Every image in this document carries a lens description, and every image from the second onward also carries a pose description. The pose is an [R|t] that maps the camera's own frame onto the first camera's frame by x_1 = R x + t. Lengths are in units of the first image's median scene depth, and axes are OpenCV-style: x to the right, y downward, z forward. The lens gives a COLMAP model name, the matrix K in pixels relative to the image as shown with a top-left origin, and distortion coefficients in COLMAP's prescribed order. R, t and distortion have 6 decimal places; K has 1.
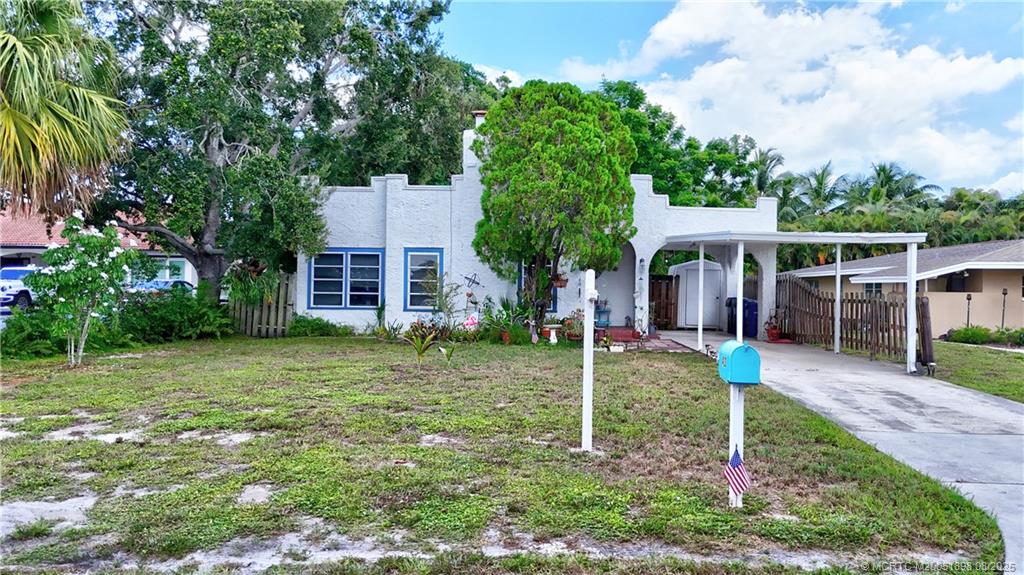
lens RADIAL K [[759.6, 0, 512.0], [0, 759.6, 287.5], [0, 0, 1]] dist [0.079362, -0.087213]
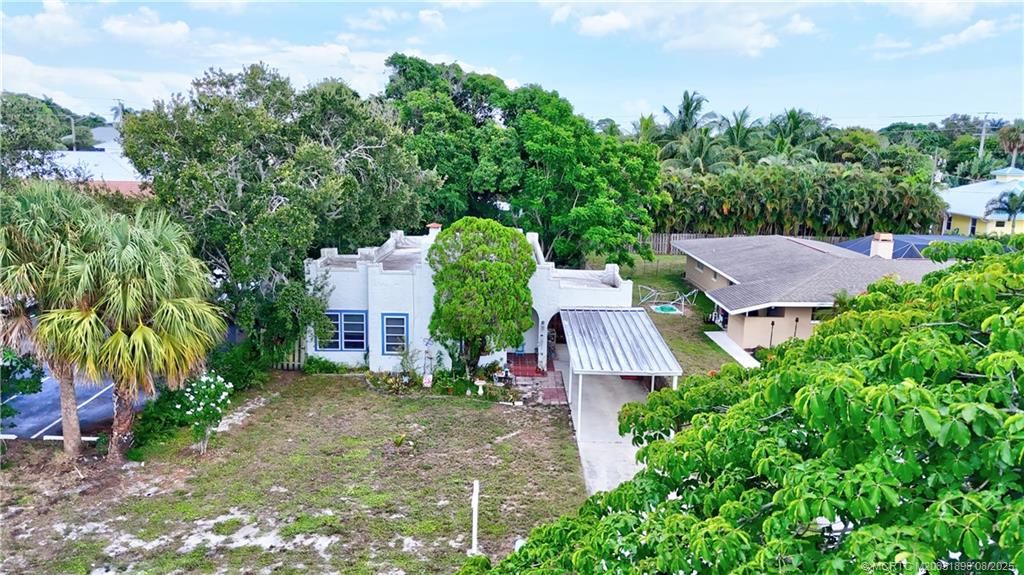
lens RADIAL K [[759.6, 0, 512.0], [0, 759.6, 287.5], [0, 0, 1]] dist [0.079362, -0.087213]
pose [[0.998689, -0.003126, 0.051091, 0.037674], [-0.007050, 0.980221, 0.197781, -0.434391], [-0.050699, -0.197882, 0.978914, -0.478779]]
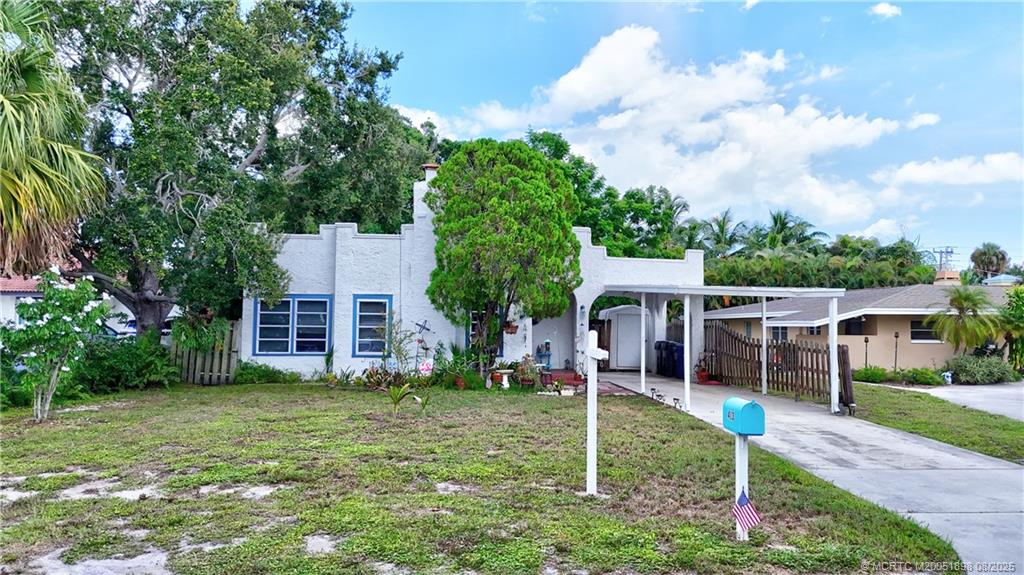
lens RADIAL K [[759.6, 0, 512.0], [0, 759.6, 287.5], [0, 0, 1]] dist [0.079362, -0.087213]
pose [[0.992321, 0.003966, 0.123622, -0.063548], [0.002003, 0.998840, -0.048117, -0.013591], [-0.123669, 0.047995, 0.991162, -0.042647]]
